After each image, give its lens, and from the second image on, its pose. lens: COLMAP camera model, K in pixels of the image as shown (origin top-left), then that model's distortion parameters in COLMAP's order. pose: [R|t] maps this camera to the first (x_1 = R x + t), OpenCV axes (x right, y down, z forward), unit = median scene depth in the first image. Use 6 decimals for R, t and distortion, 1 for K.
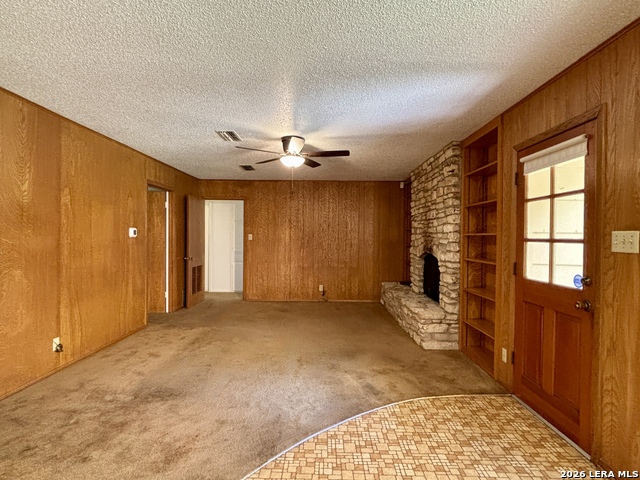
lens RADIAL K [[335.8, 0, 320.0], [0, 335.8, 240.0], [0, 0, 1]] dist [0.000767, 0.000129]
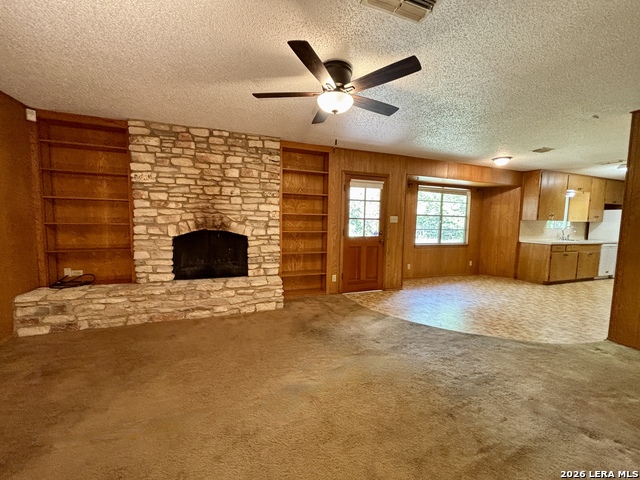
lens RADIAL K [[258.2, 0, 320.0], [0, 258.2, 240.0], [0, 0, 1]] dist [0.000165, 0.000018]
pose [[-0.355909, -0.098998, 0.929262, -0.851949], [-0.018488, 0.994924, 0.098912, -0.023185], [-0.934338, 0.018024, -0.355933, 1.768023]]
